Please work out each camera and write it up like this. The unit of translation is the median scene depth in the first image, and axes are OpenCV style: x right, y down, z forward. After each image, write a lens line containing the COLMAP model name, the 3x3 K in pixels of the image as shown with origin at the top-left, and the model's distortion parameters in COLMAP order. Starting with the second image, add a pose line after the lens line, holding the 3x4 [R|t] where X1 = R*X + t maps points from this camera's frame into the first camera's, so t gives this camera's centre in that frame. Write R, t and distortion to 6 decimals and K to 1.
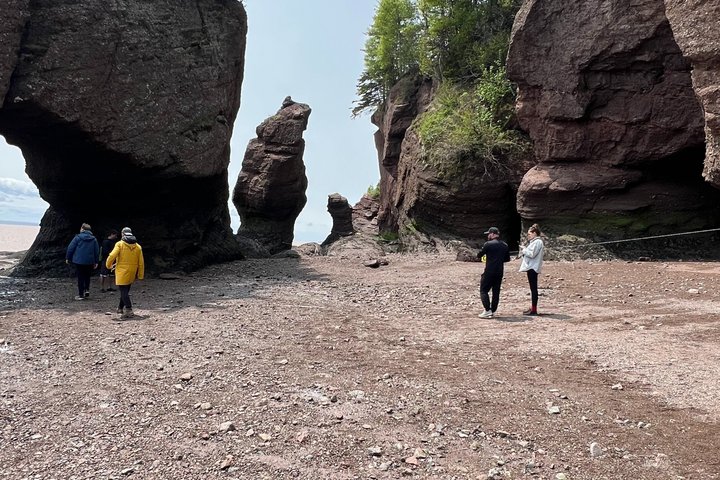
lens RADIAL K [[518.1, 0, 360.0], [0, 518.1, 240.0], [0, 0, 1]] dist [-0.010735, -0.002759]
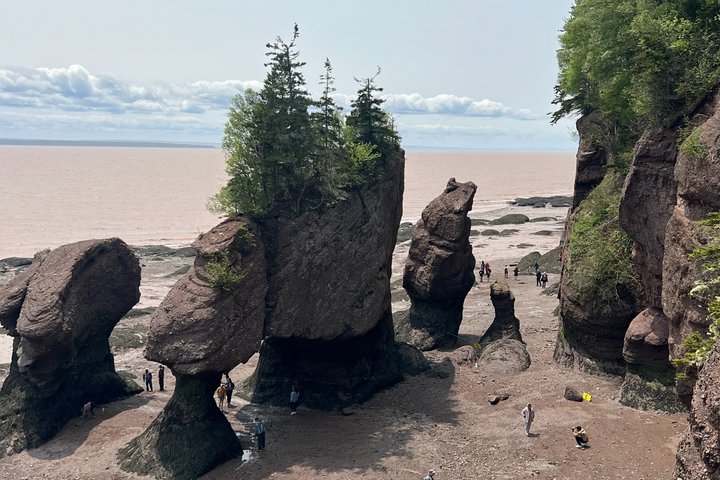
lens RADIAL K [[856.6, 0, 360.0], [0, 856.6, 240.0], [0, 0, 1]] dist [0.169436, -0.574045]
pose [[0.942440, -0.013390, -0.334107, 0.363219], [0.047051, 0.994567, 0.092860, -0.472880], [0.331048, -0.103235, 0.937950, -0.925720]]
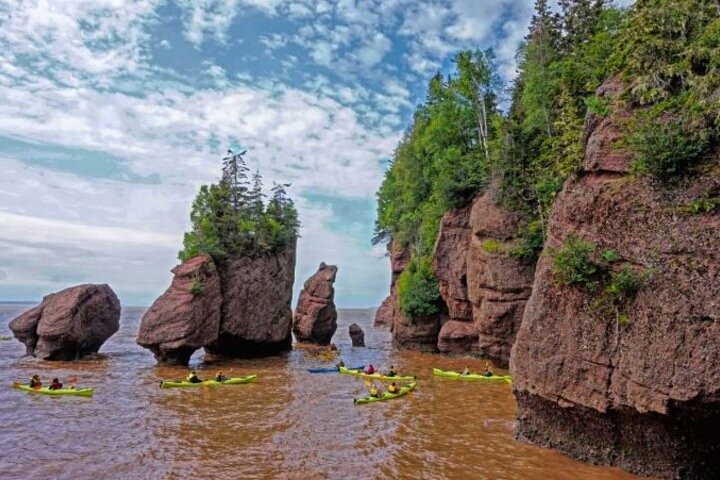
lens RADIAL K [[551.5, 0, 360.9], [0, 551.5, 260.8], [0, 0, 1]] dist [-0.032350, -0.000450]
pose [[0.994088, -0.057758, -0.091941, 0.201248], [0.050186, 0.995315, -0.082639, -0.198557], [0.096283, 0.077536, 0.992329, -1.008433]]
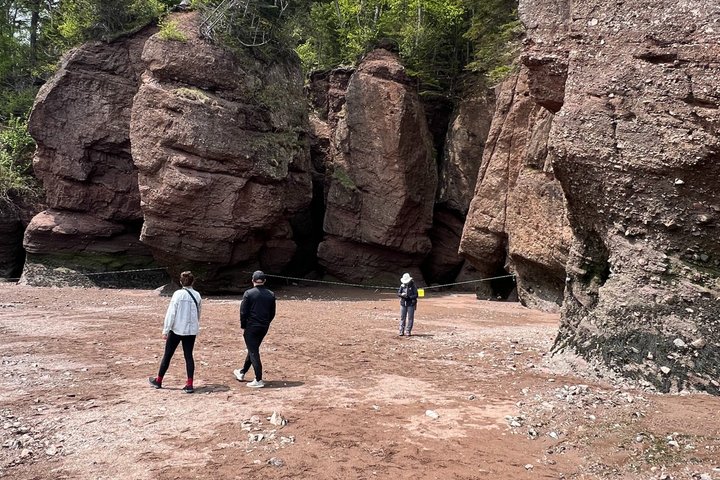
lens RADIAL K [[518.1, 0, 360.0], [0, 518.1, 240.0], [0, 0, 1]] dist [-0.010735, -0.002759]
pose [[0.686555, 0.094944, 0.720852, -0.026899], [-0.050846, 0.995280, -0.082662, -0.007898], [-0.725298, 0.020099, 0.688142, -0.379437]]
